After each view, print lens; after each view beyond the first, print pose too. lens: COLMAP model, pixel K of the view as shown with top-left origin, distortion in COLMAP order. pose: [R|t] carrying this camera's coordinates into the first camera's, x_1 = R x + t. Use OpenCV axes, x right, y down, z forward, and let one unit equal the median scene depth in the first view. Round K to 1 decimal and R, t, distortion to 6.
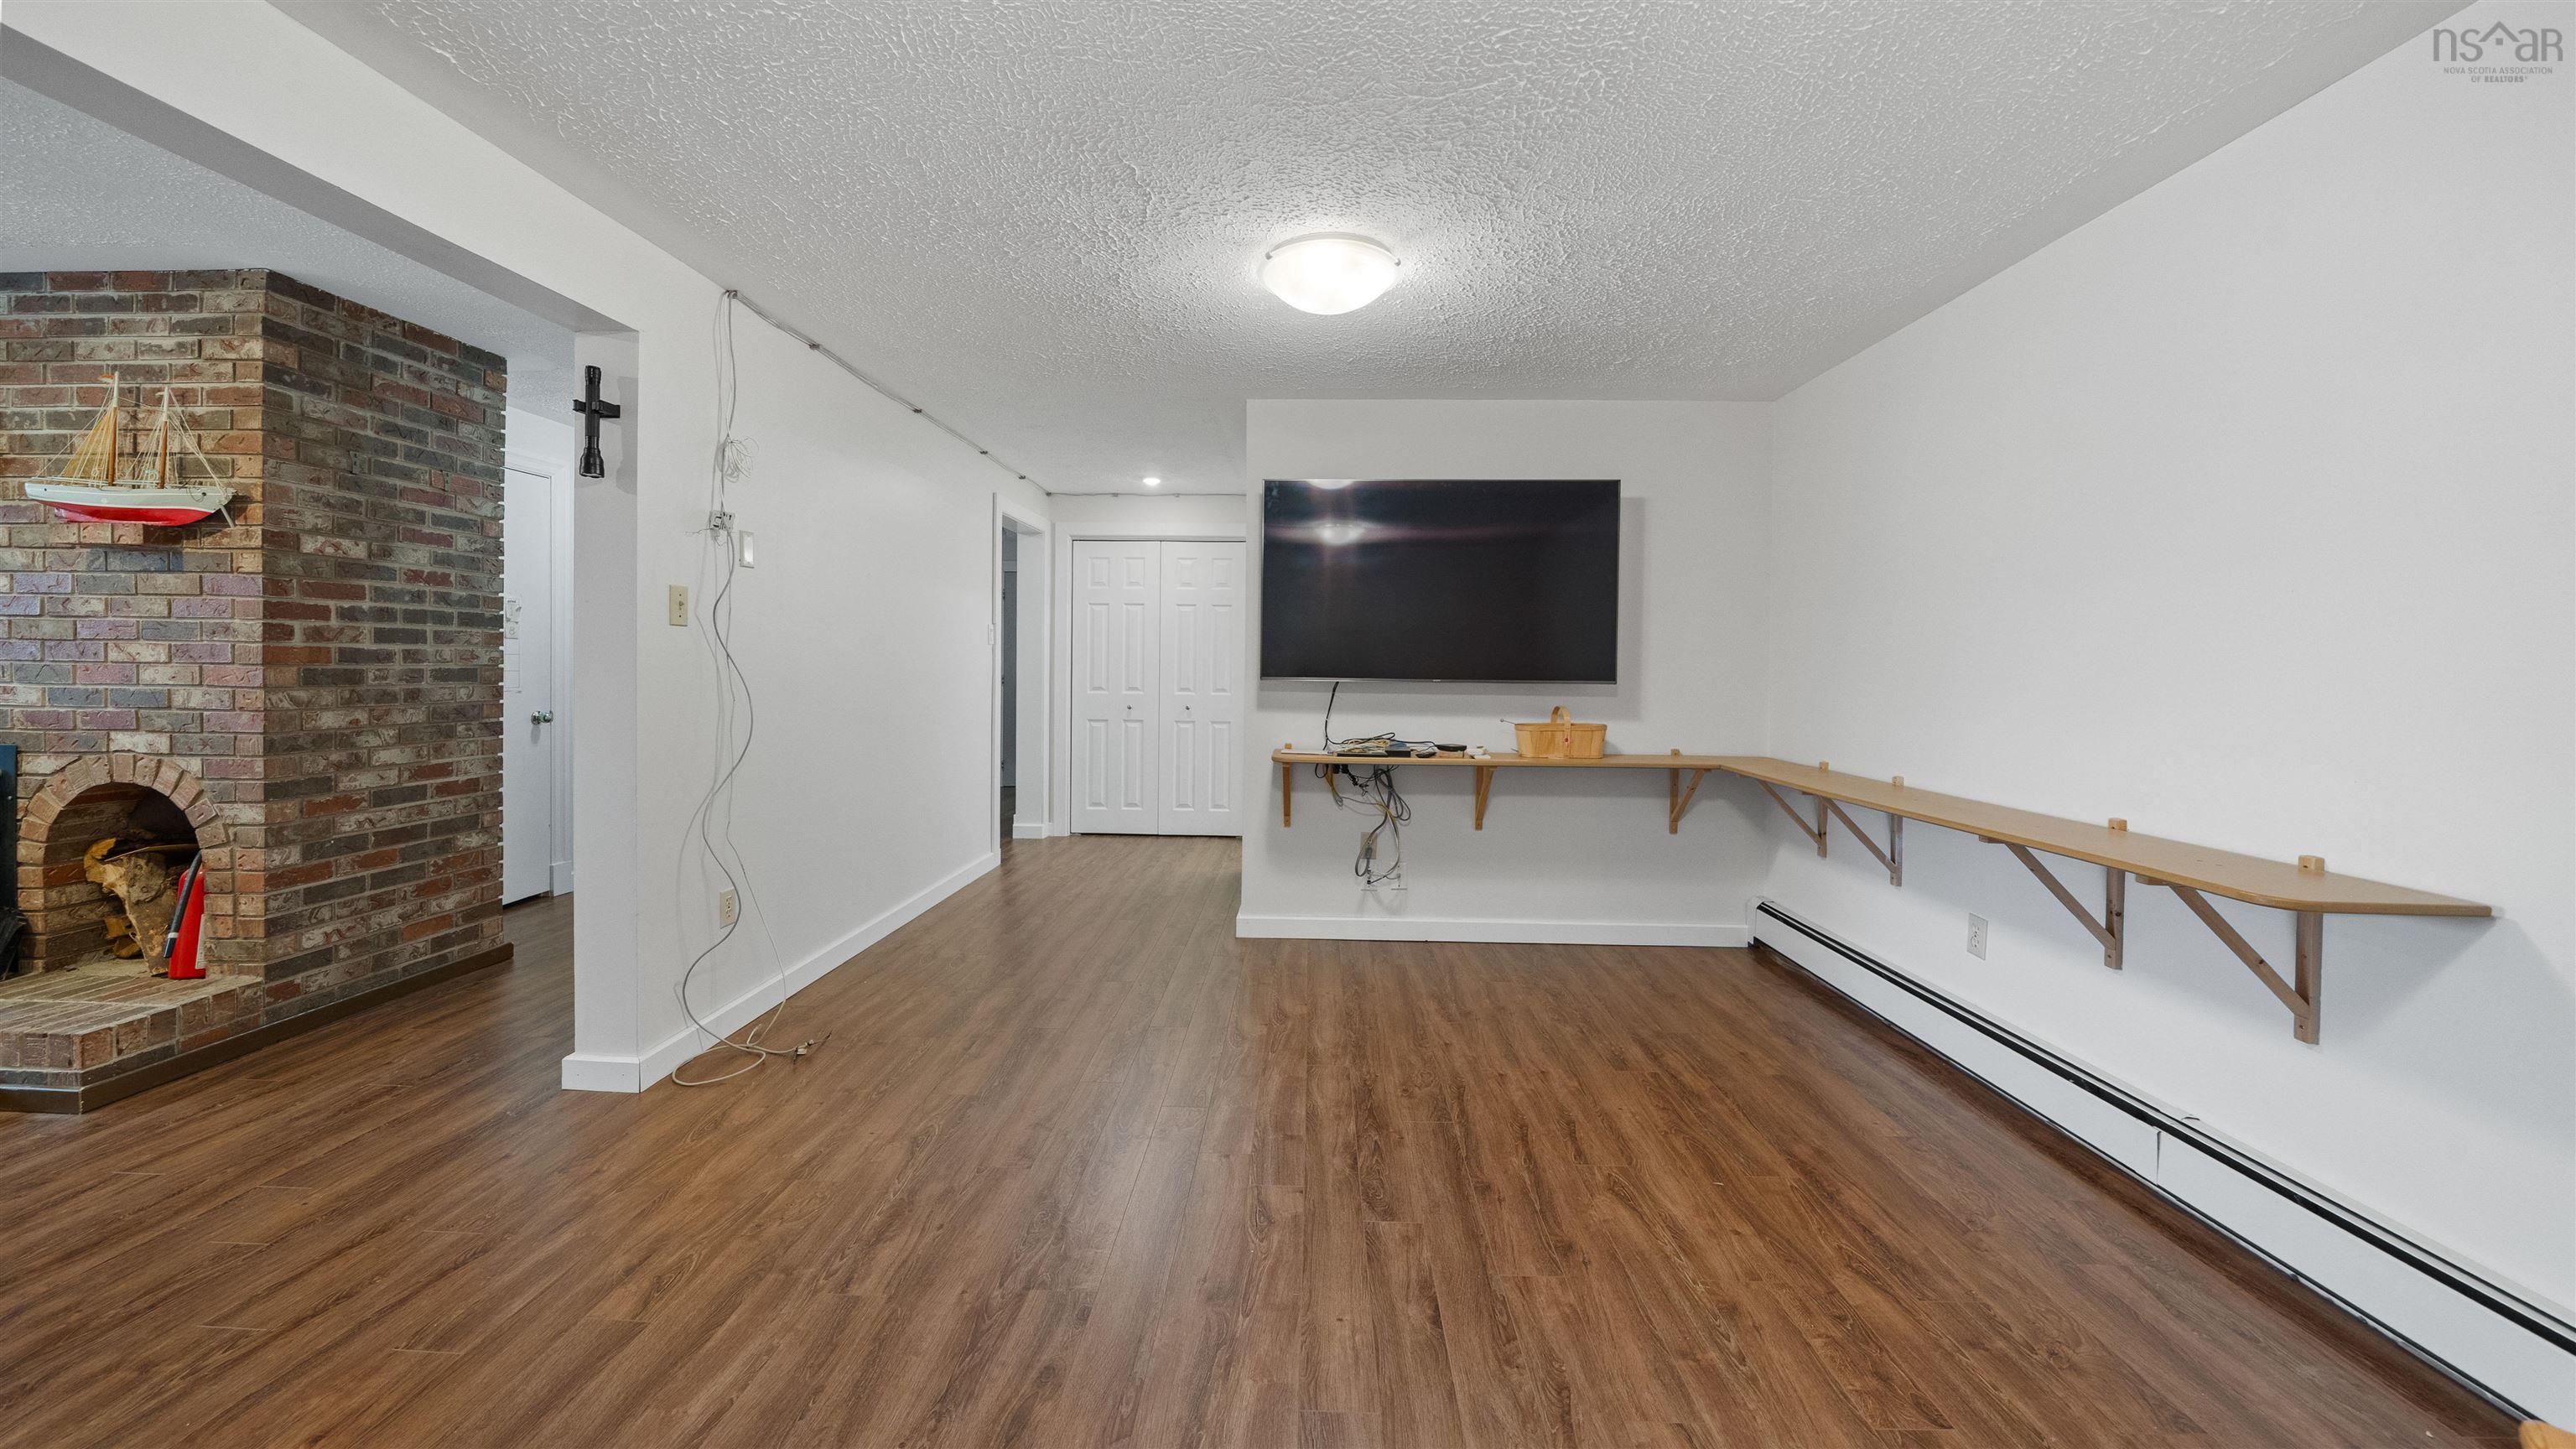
lens RADIAL K [[909.6, 0, 1298.3], [0, 909.6, 681.6], [0, 0, 1]] dist [-0.006156, 0.000058]
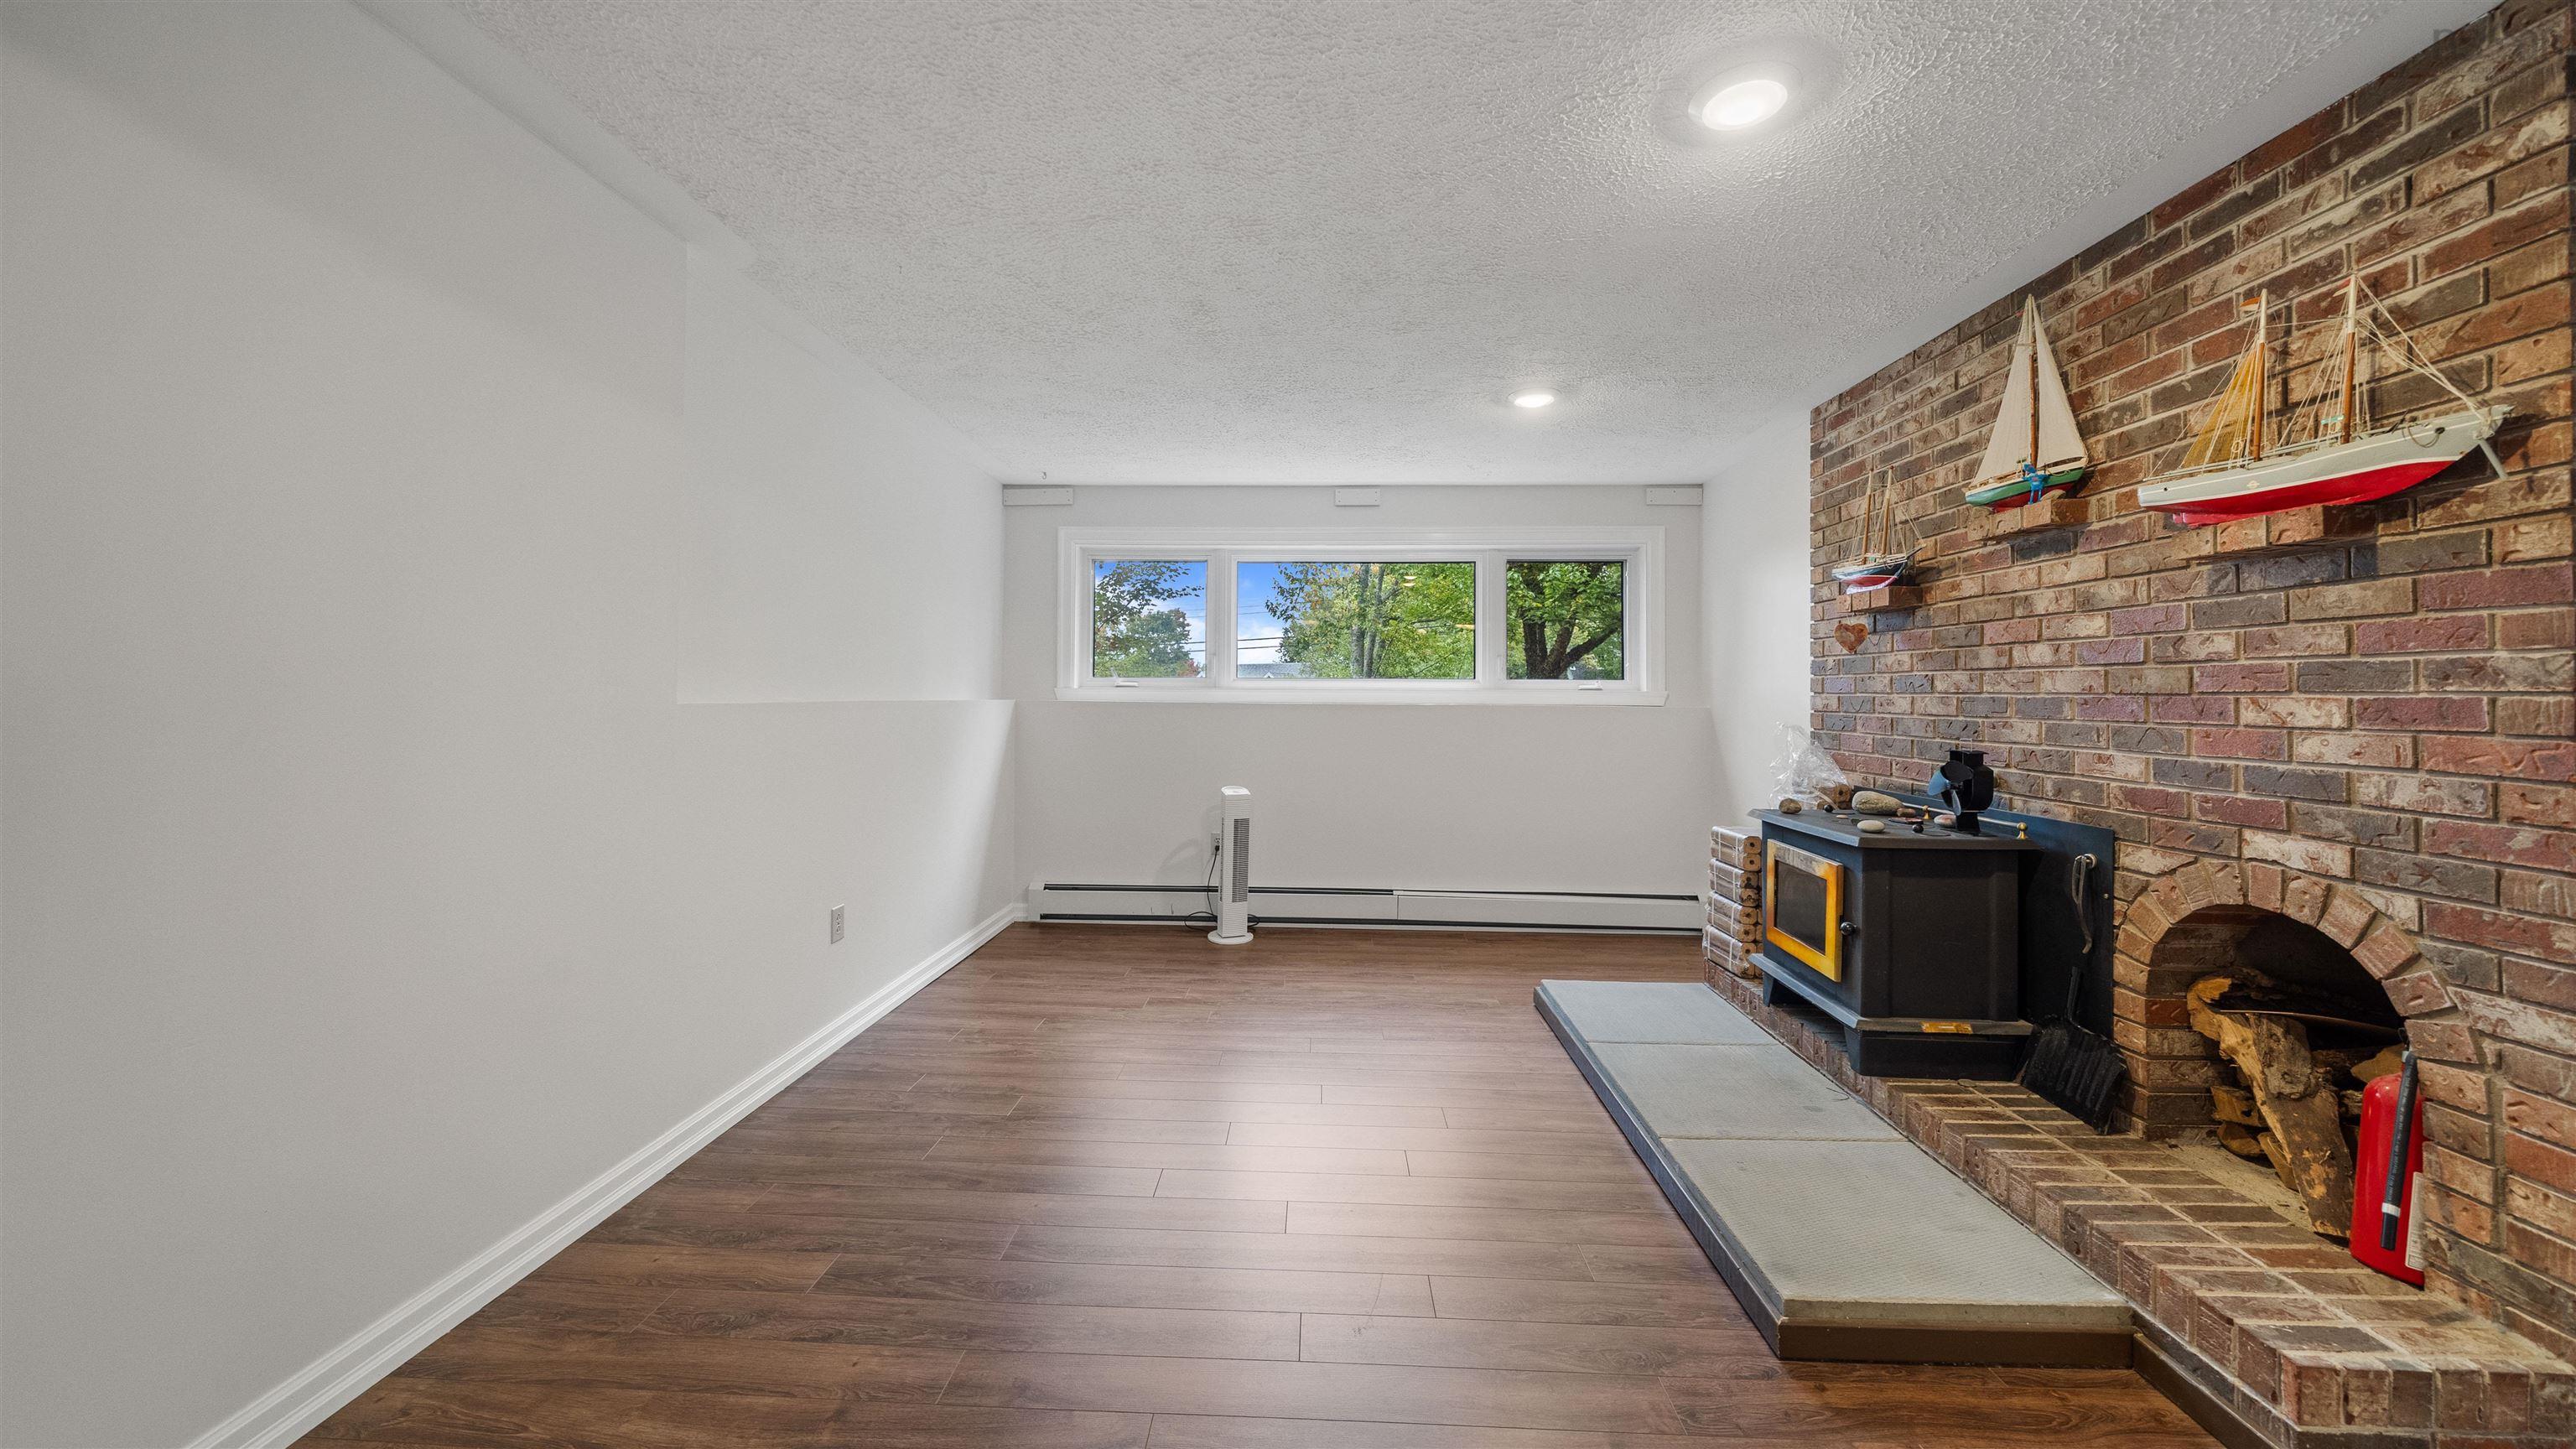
lens RADIAL K [[909.6, 0, 1298.3], [0, 909.6, 681.6], [0, 0, 1]] dist [-0.006156, 0.000058]
pose [[0.013245, -0.029408, -0.999480, -0.650659], [-0.025643, 0.999229, -0.029740, -0.016688], [0.999583, 0.026023, 0.012481, 0.279525]]
